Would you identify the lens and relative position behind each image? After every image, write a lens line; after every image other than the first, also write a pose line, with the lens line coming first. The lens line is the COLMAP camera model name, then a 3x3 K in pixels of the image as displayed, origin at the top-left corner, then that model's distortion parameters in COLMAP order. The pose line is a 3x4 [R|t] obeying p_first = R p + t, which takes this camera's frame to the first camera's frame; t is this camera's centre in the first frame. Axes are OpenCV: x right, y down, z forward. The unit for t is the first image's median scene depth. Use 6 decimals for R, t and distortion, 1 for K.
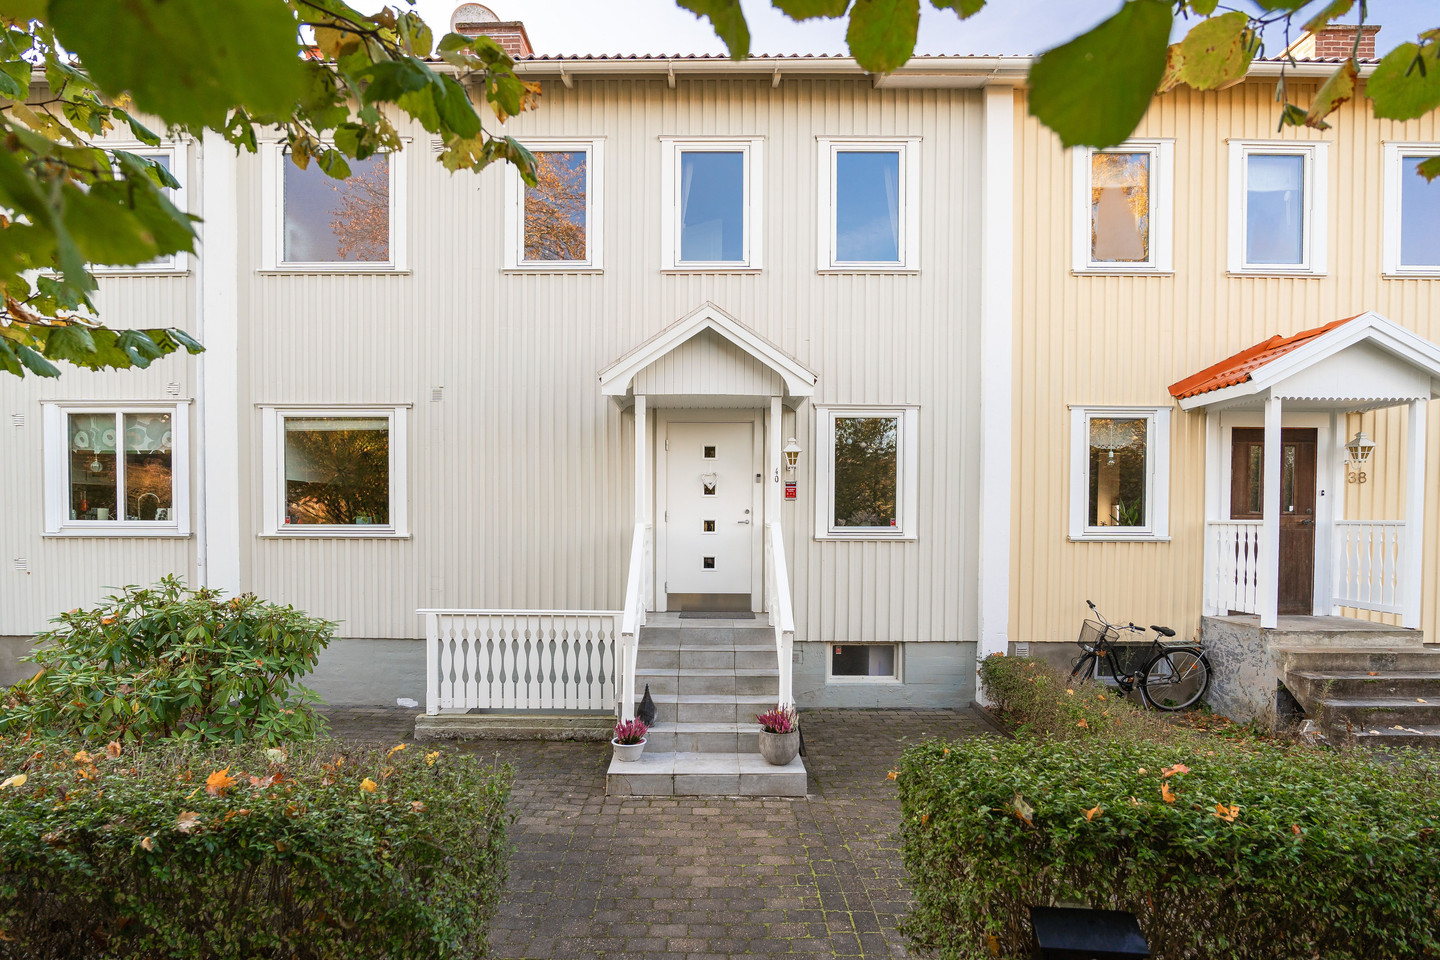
lens RADIAL K [[812.0, 0, 718.9], [0, 812.0, 526.4], [0, 0, 1]] dist [-0.026315, 0.000926]
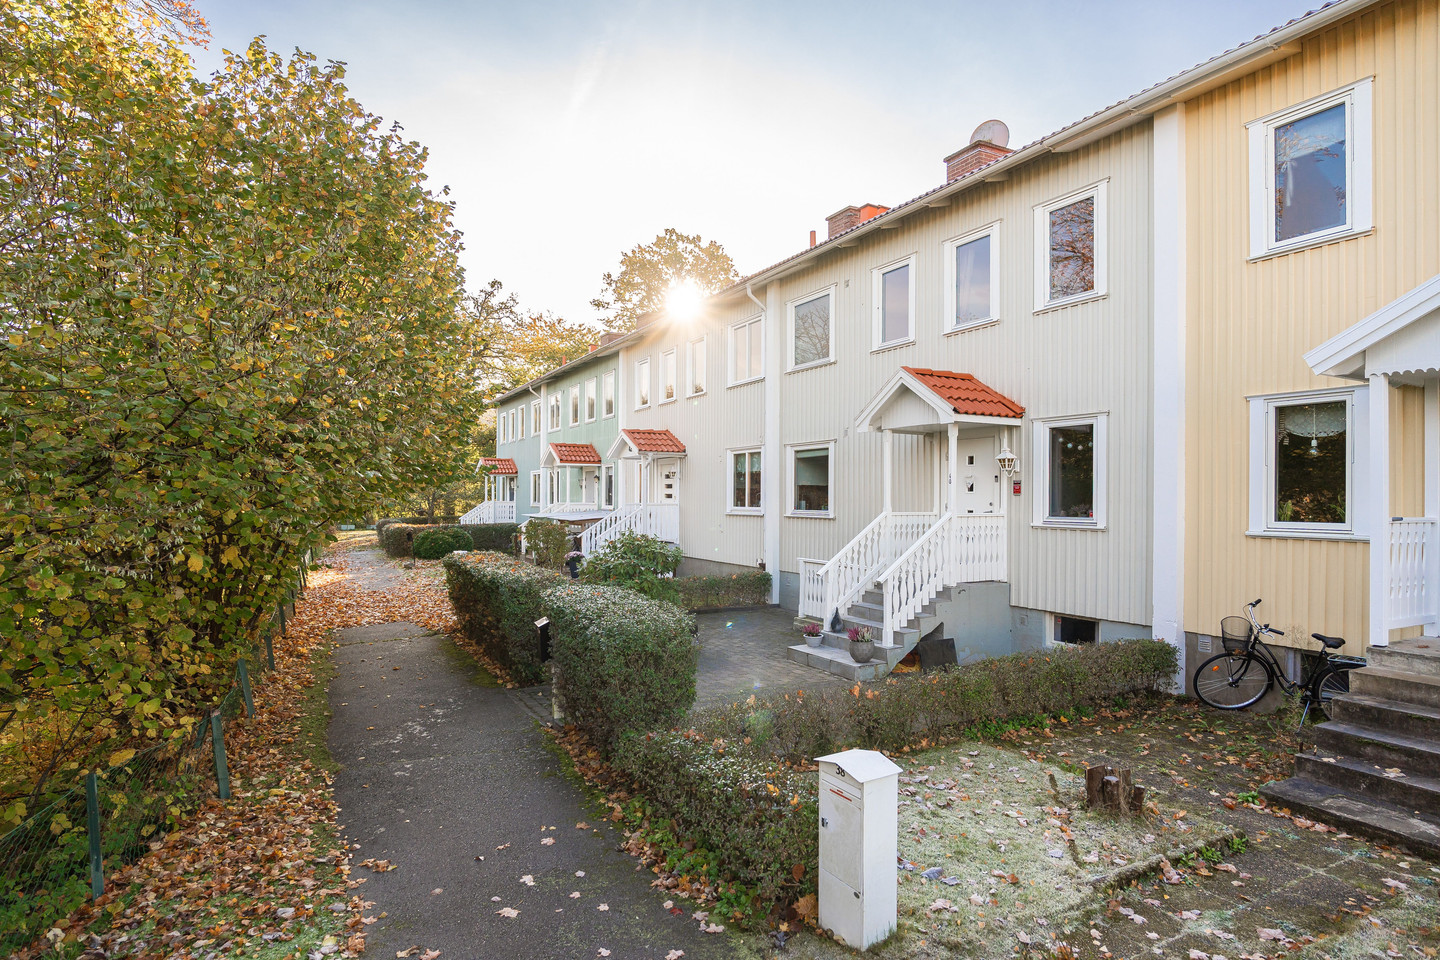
lens RADIAL K [[812.0, 0, 719.3], [0, 812.0, 485.8], [0, 0, 1]] dist [-0.026315, 0.000926]
pose [[0.470727, -0.014386, -0.882162, 0.981668], [-0.026402, 0.999190, -0.030382, 0.003343], [0.881884, 0.037593, 0.469966, -0.007382]]
